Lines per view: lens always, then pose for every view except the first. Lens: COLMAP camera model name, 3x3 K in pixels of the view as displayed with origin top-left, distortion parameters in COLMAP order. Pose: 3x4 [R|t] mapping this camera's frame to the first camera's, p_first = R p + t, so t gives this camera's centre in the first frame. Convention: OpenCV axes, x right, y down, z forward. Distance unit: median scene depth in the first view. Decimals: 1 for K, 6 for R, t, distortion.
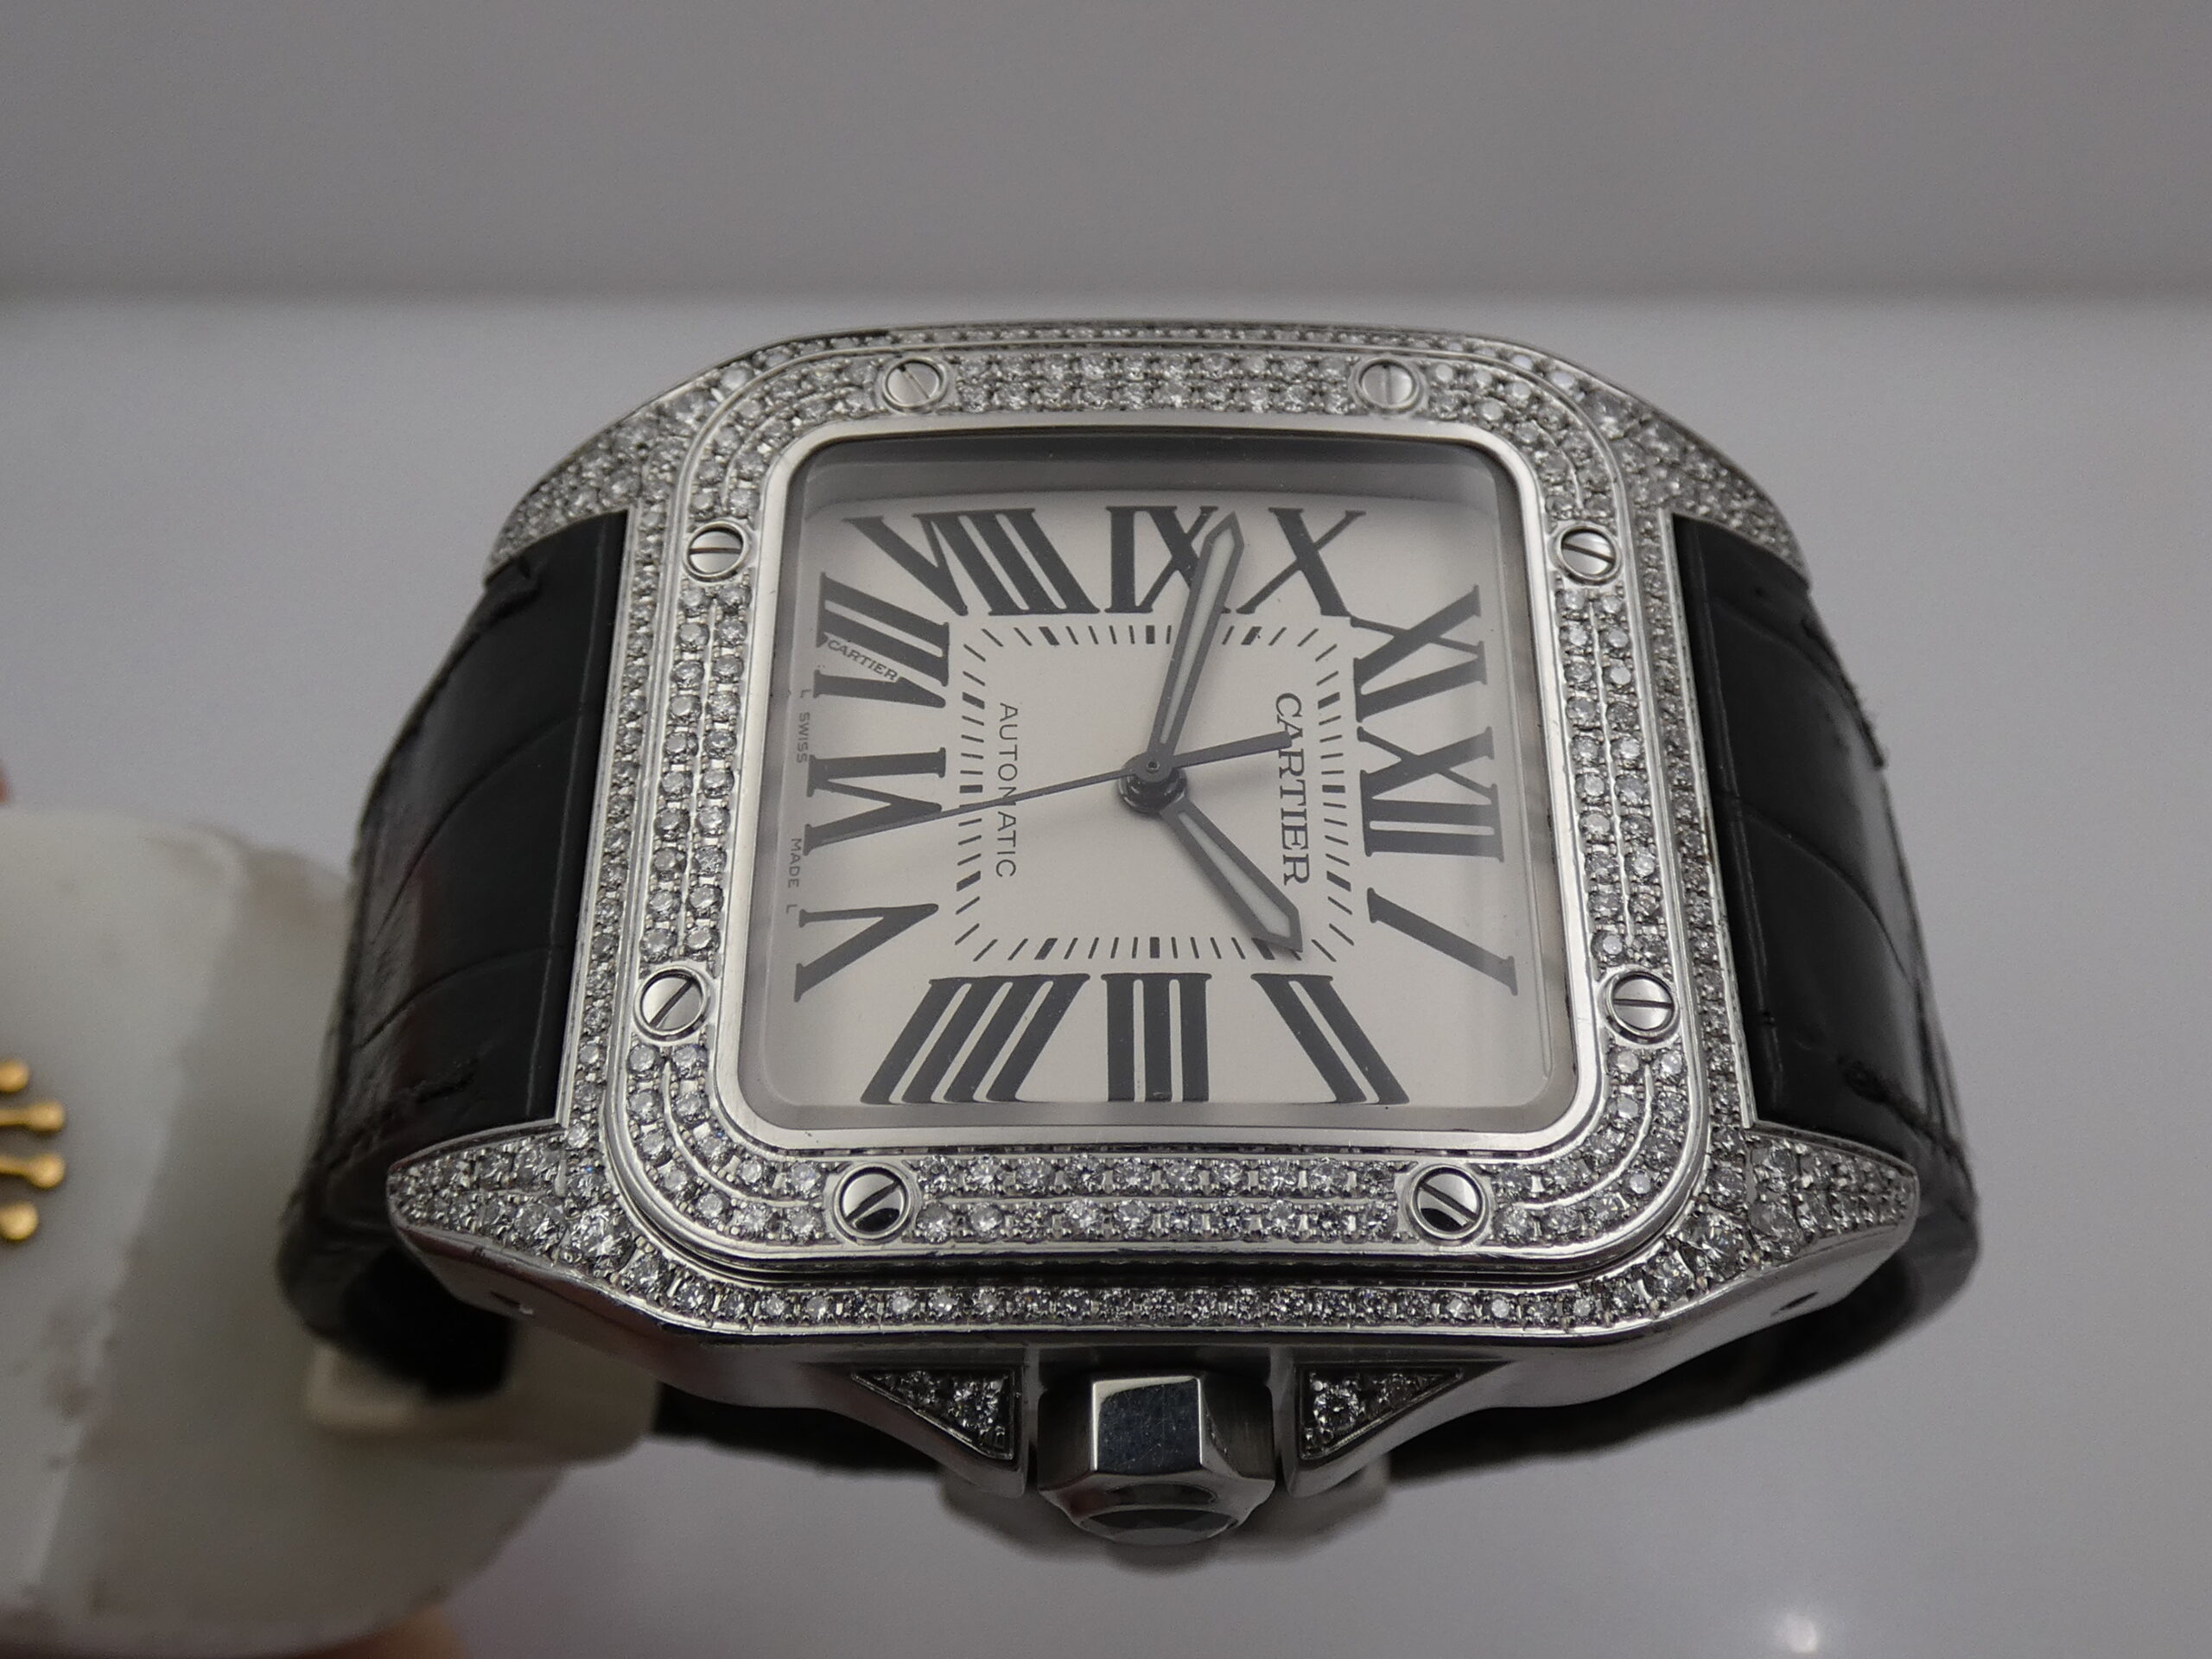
lens RADIAL K [[2341.4, 0, 1116.4], [0, 2341.4, 839.4], [0, 0, 1]] dist [0.074995, 0.000000]
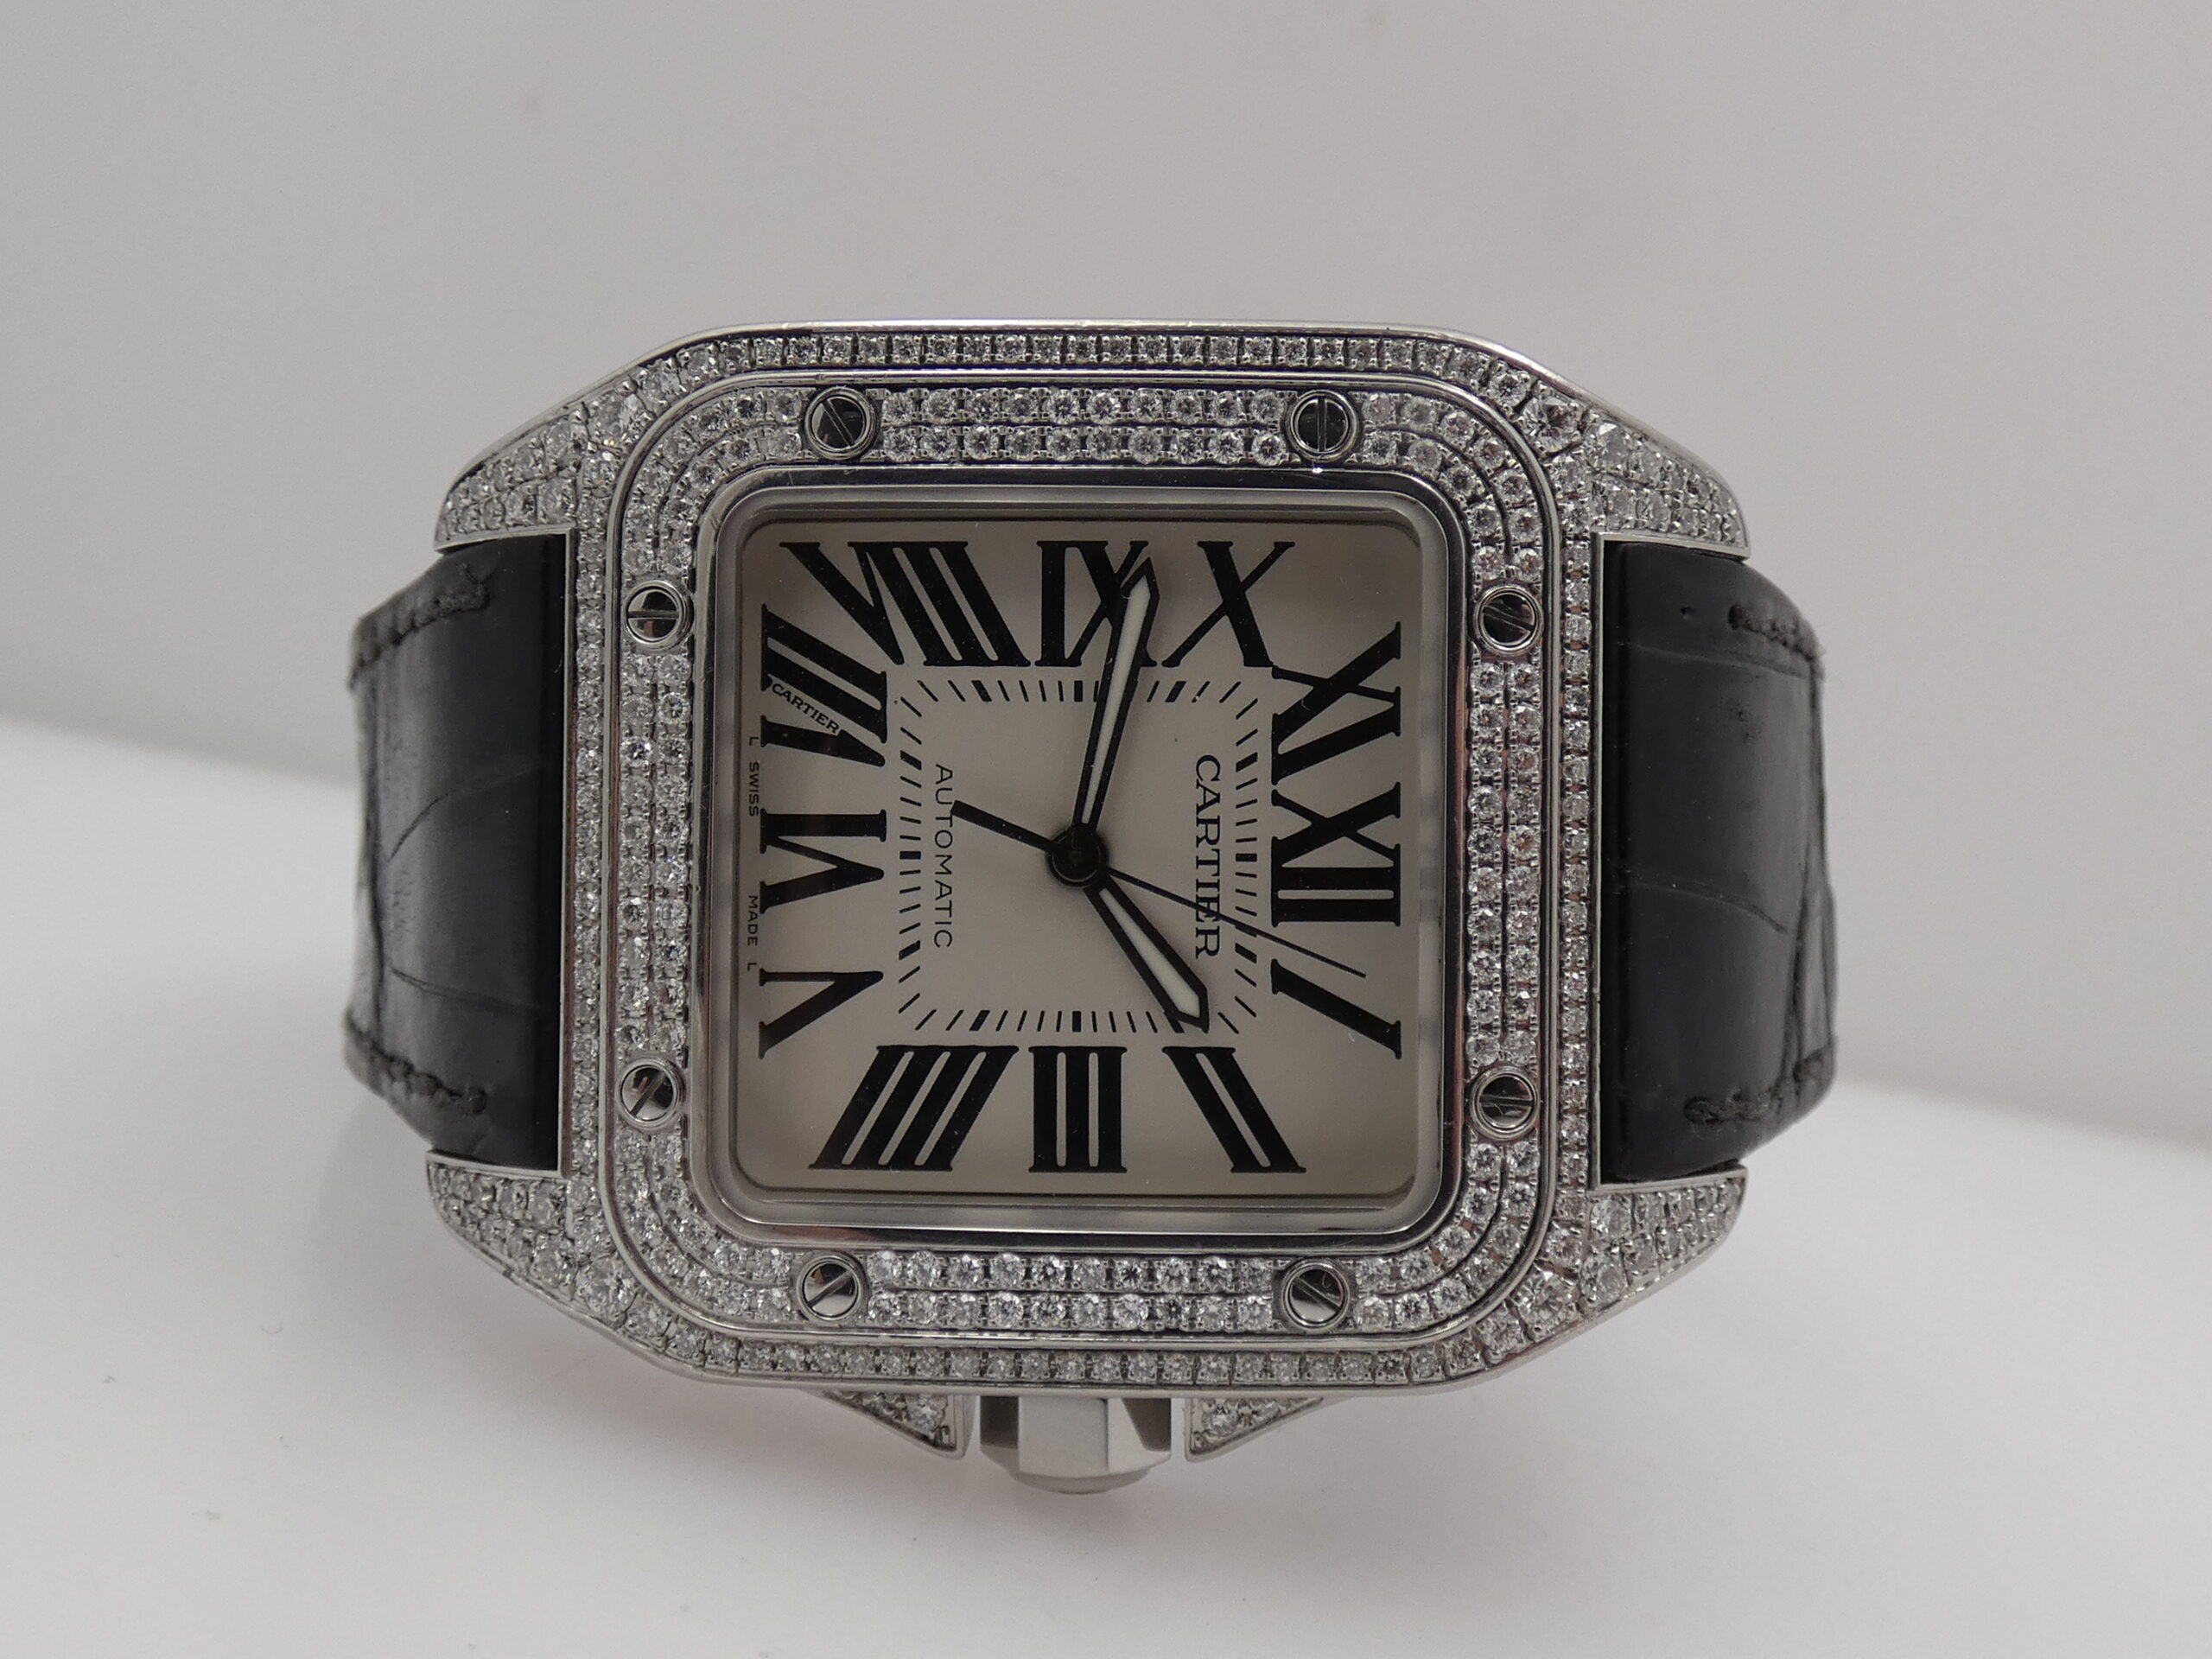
lens RADIAL K [[2341.4, 0, 1110.0], [0, 2341.4, 824.8], [0, 0, 1]] dist [0.074995, 0.000000]
pose [[0.999279, 0.010613, -0.036452, 0.068622], [0.007015, 0.891994, 0.451993, -0.516301], [0.037312, -0.451922, 0.891277, 0.045975]]
